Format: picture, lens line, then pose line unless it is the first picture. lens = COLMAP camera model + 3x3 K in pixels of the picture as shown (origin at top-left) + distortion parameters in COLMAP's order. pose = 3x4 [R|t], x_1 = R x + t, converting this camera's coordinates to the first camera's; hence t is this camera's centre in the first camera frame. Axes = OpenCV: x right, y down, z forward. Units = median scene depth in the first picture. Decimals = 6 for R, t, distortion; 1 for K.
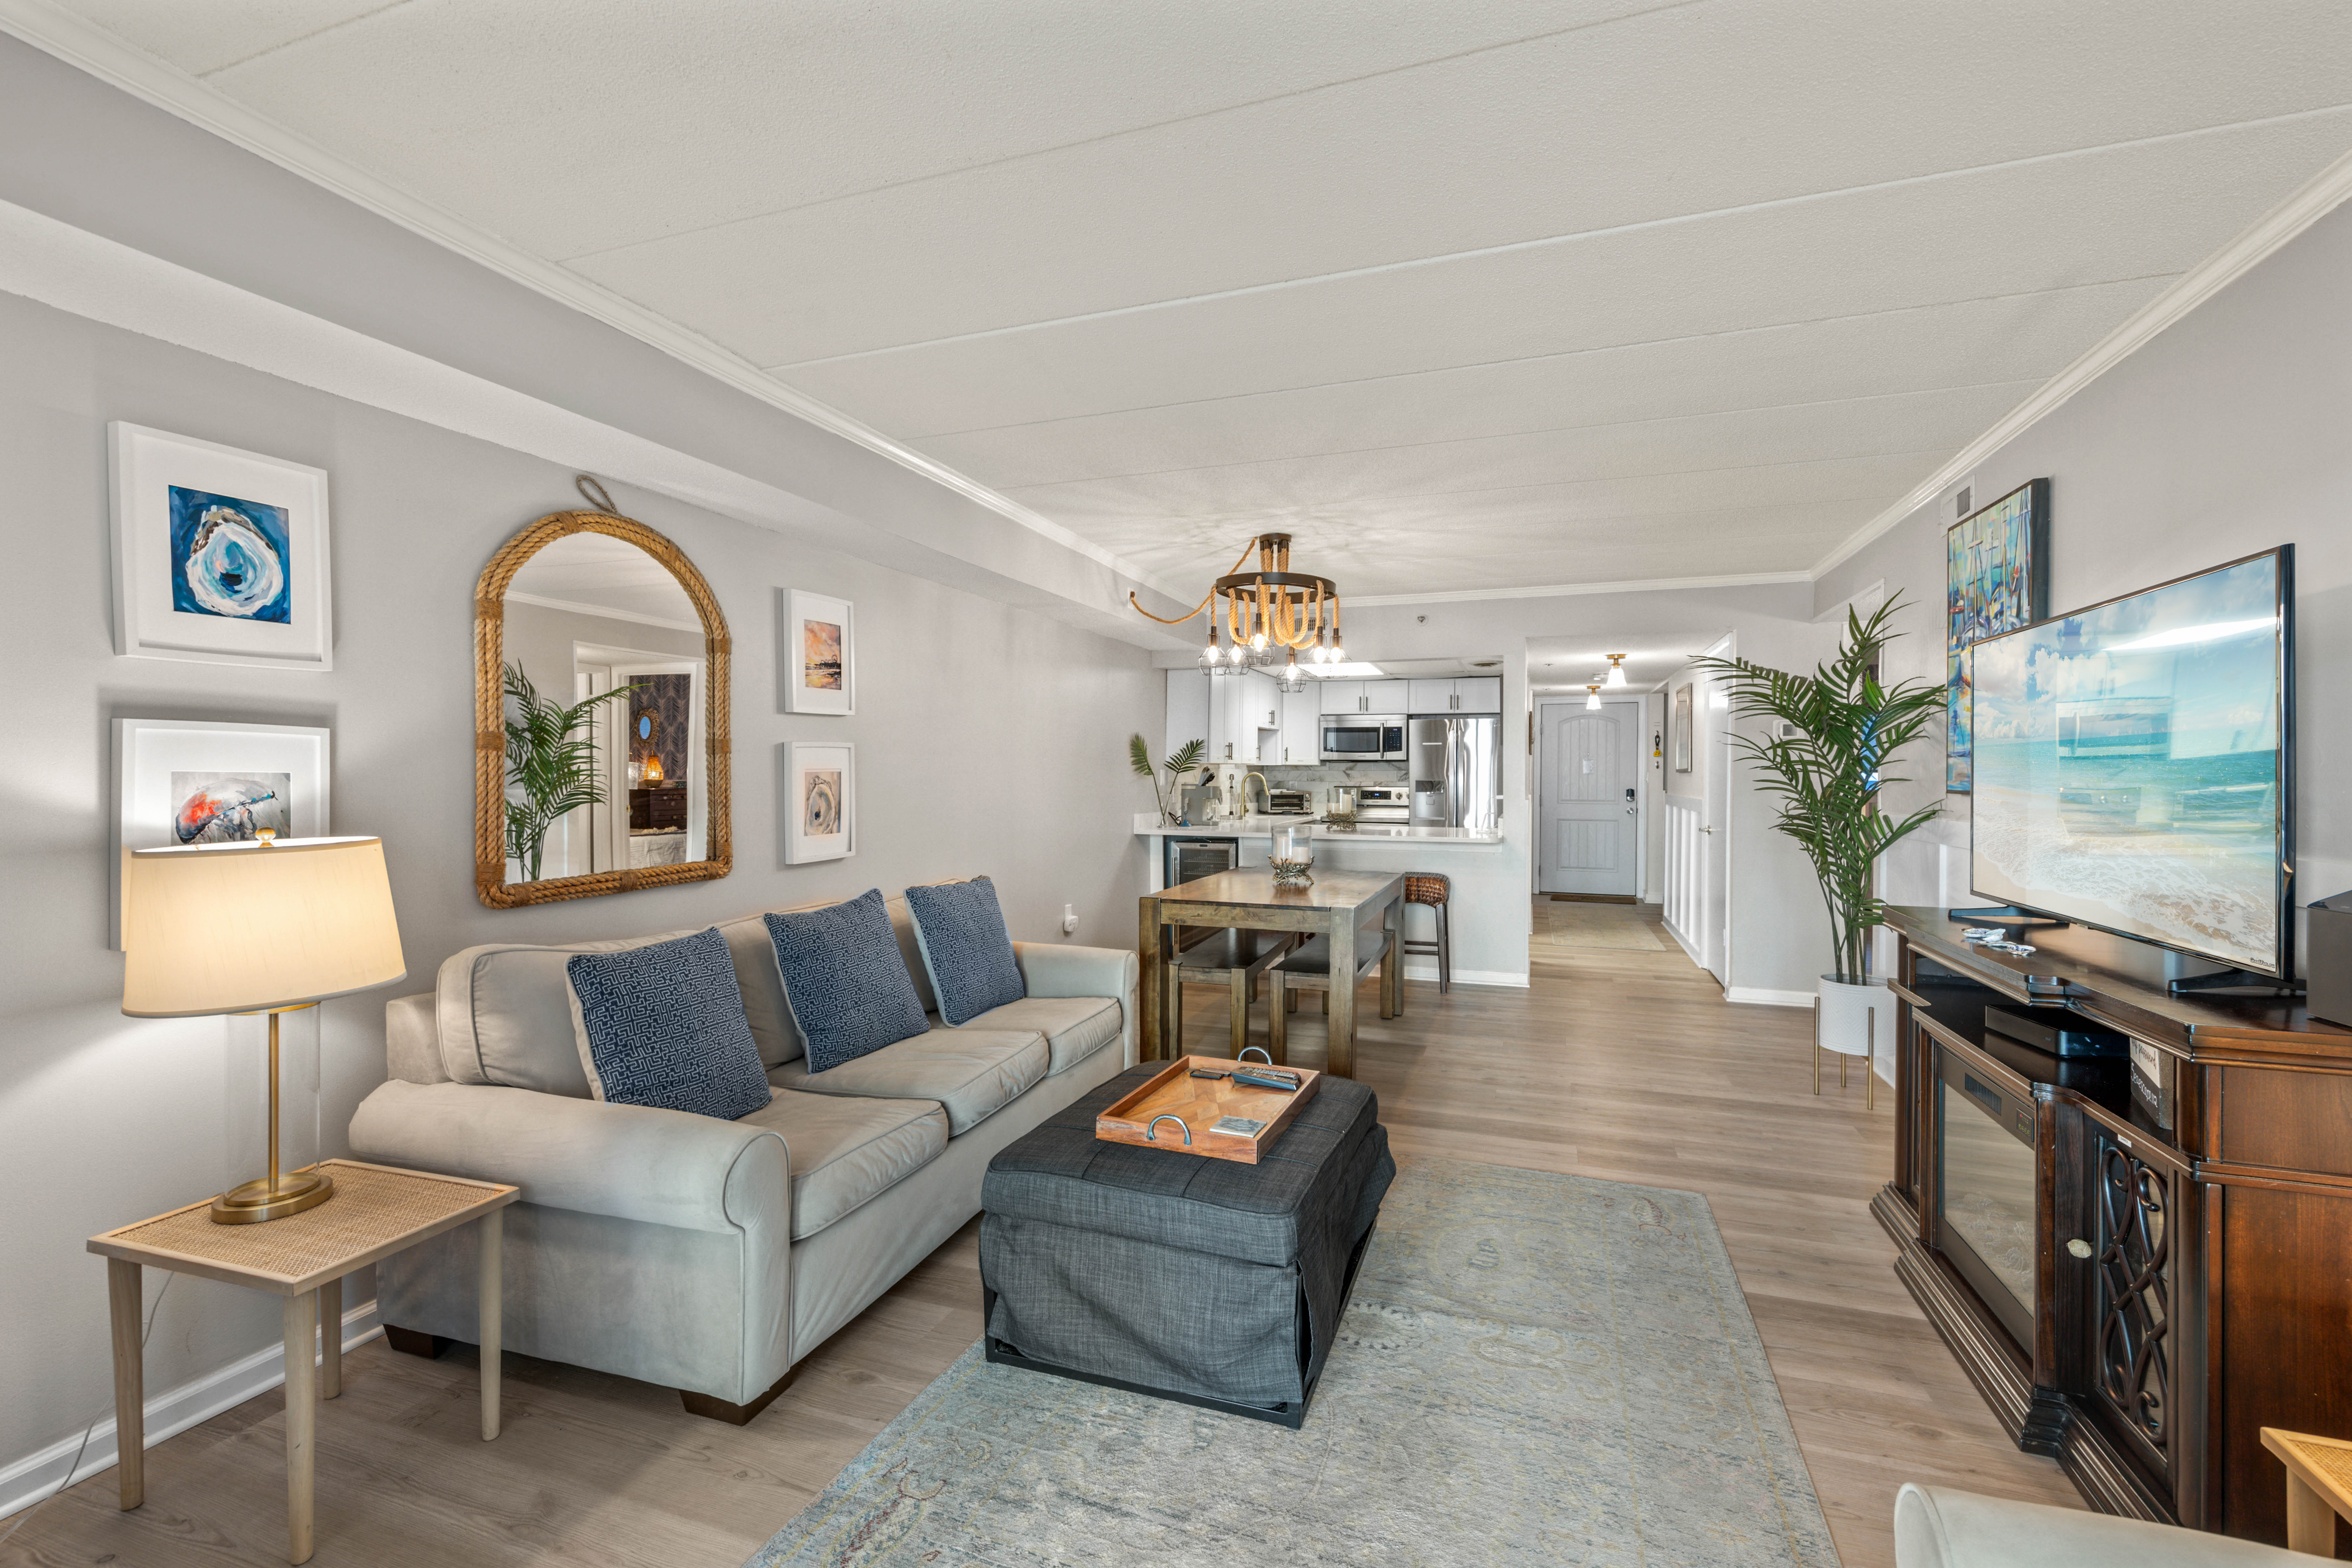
lens RADIAL K [[967.9, 0, 1178.6], [0, 967.9, 789.0], [0, 0, 1]] dist [-0.000720, -0.000670]
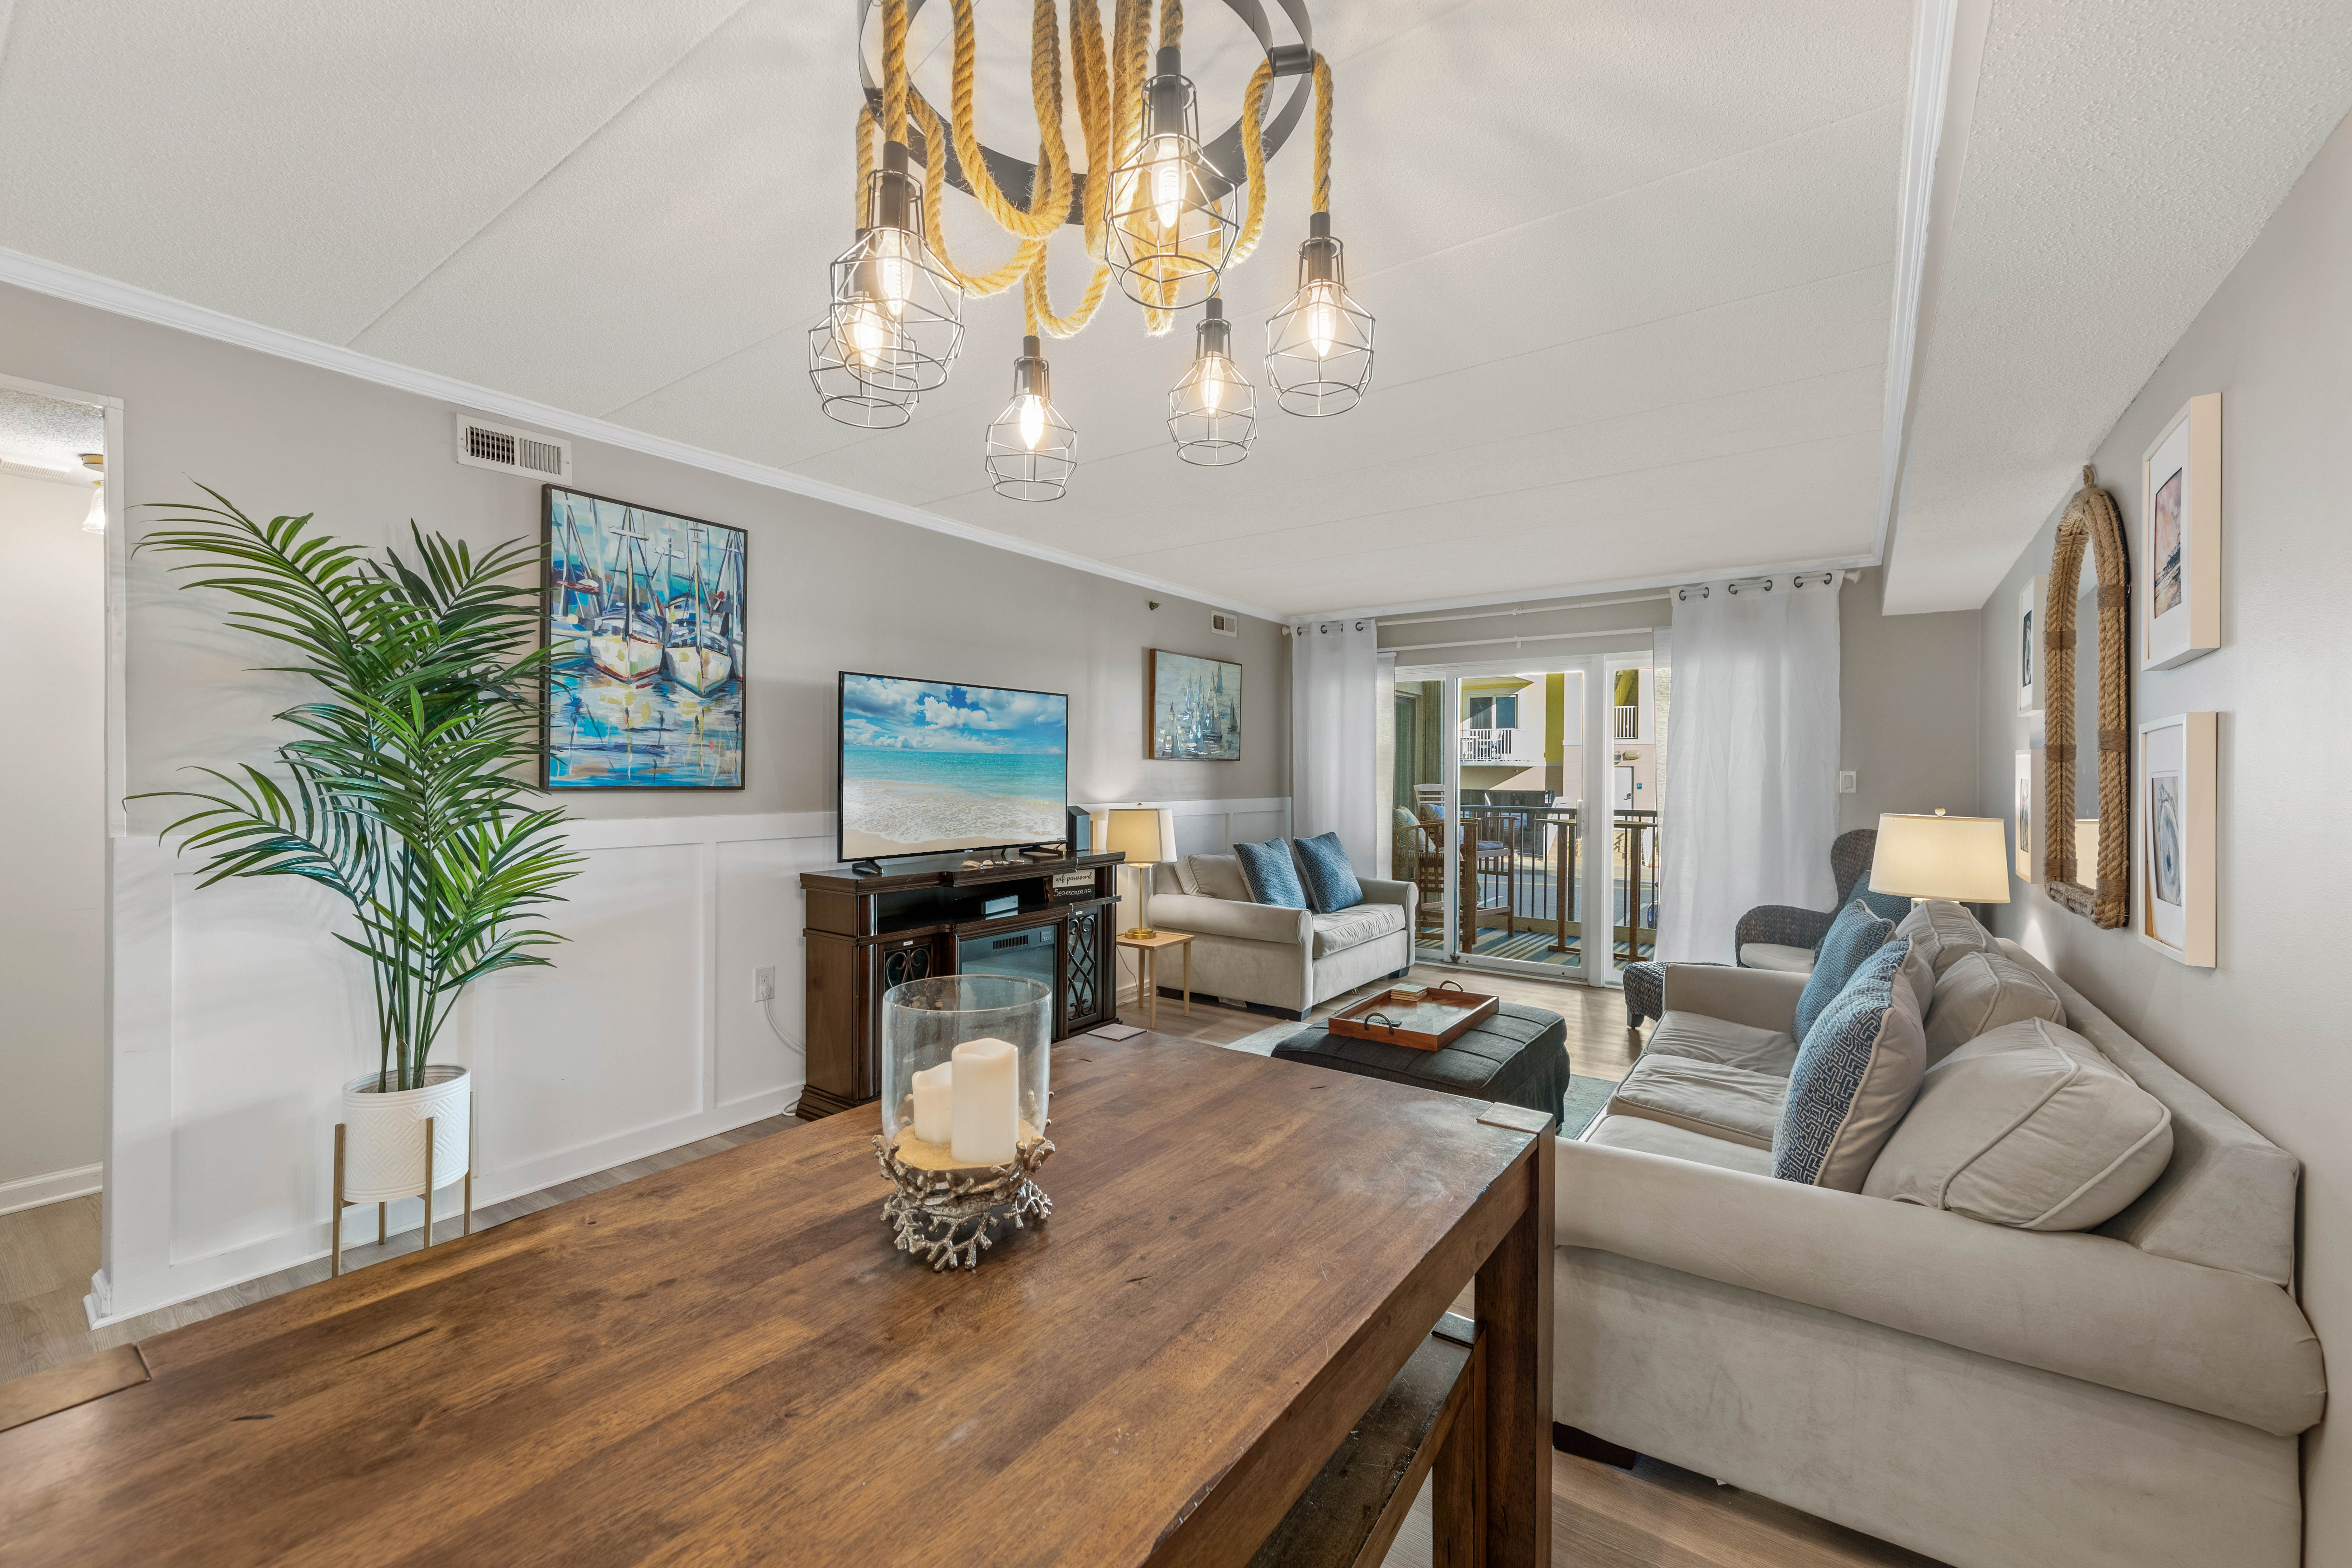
lens RADIAL K [[944.2, 0, 1177.5], [0, 944.2, 772.7], [0, 0, 1]] dist [0.000715, -0.000163]
pose [[-0.966430, -0.007643, 0.256817, 0.026164], [-0.004064, 0.999887, 0.014463, -0.020715], [-0.256899, 0.012934, -0.966352, 1.343002]]
